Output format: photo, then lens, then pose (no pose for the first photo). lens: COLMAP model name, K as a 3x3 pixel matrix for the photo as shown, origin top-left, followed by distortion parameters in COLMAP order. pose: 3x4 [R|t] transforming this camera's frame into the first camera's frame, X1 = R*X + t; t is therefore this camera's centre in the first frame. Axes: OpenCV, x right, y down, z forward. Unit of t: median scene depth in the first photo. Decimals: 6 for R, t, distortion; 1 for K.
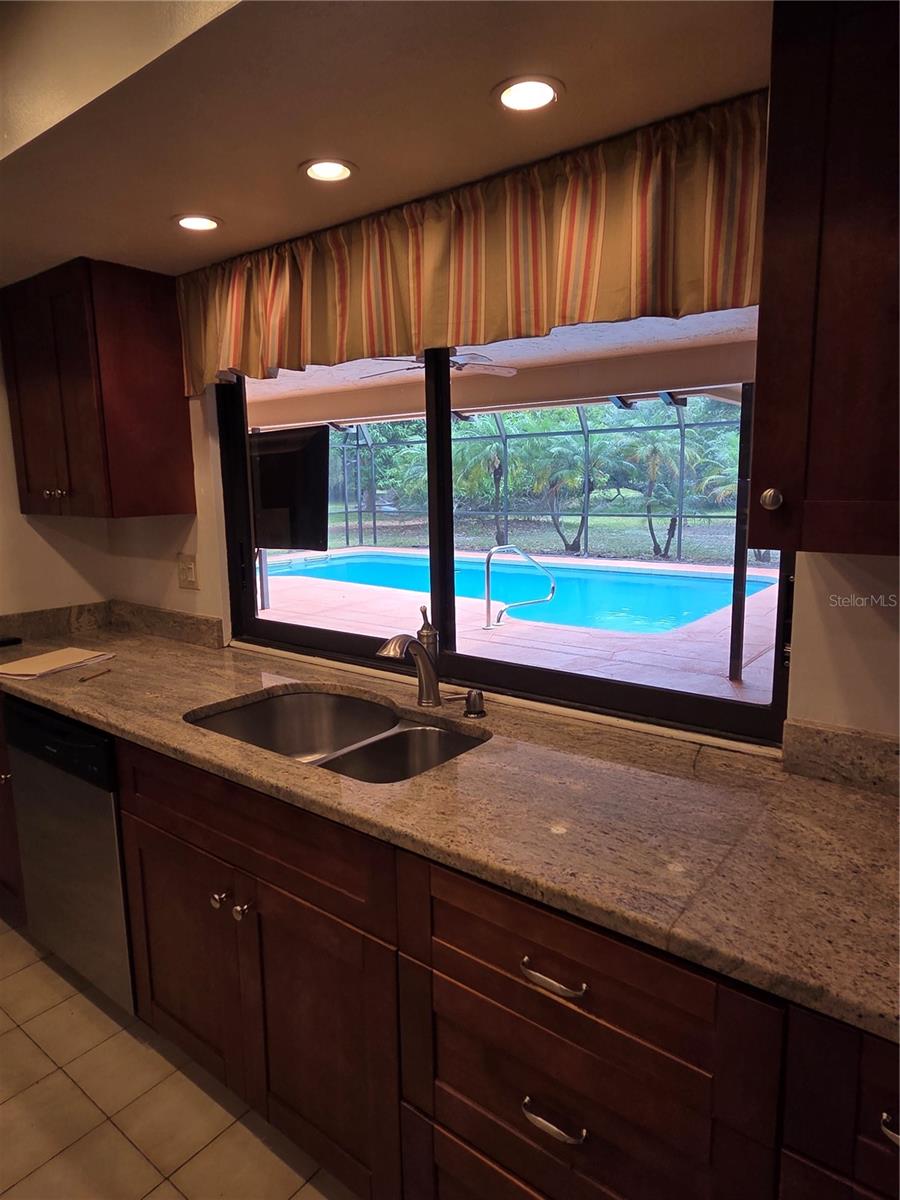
lens RADIAL K [[737.5, 0, 450.6], [0, 737.5, 599.7], [0, 0, 1]] dist [-0.002477, 0.003121]
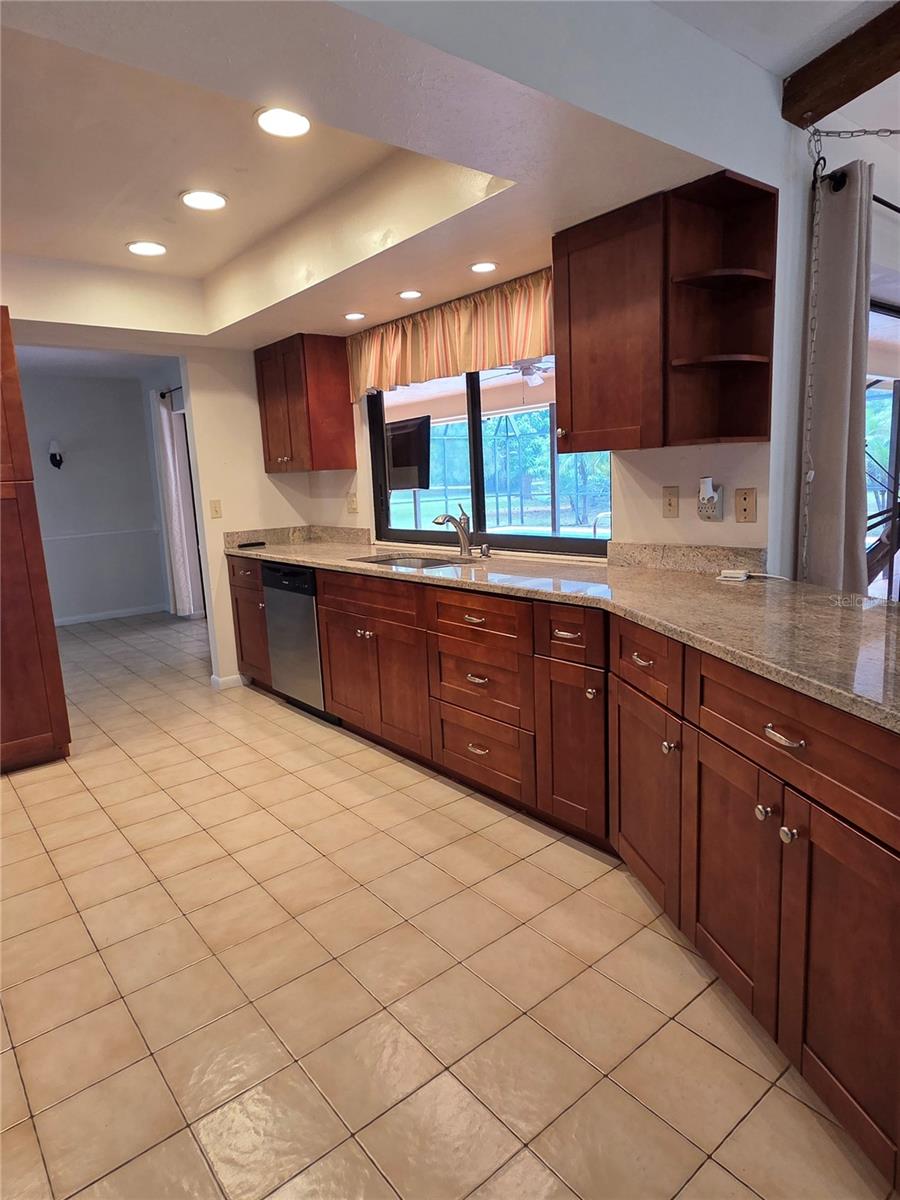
lens RADIAL K [[710.4, 0, 452.6], [0, 710.4, 597.4], [0, 0, 1]] dist [0.002292, 0.000005]
pose [[0.975290, 0.008862, -0.220750, 0.300062], [-0.005926, 0.999885, 0.013957, 0.192277], [0.220848, -0.012304, 0.975231, -0.714636]]
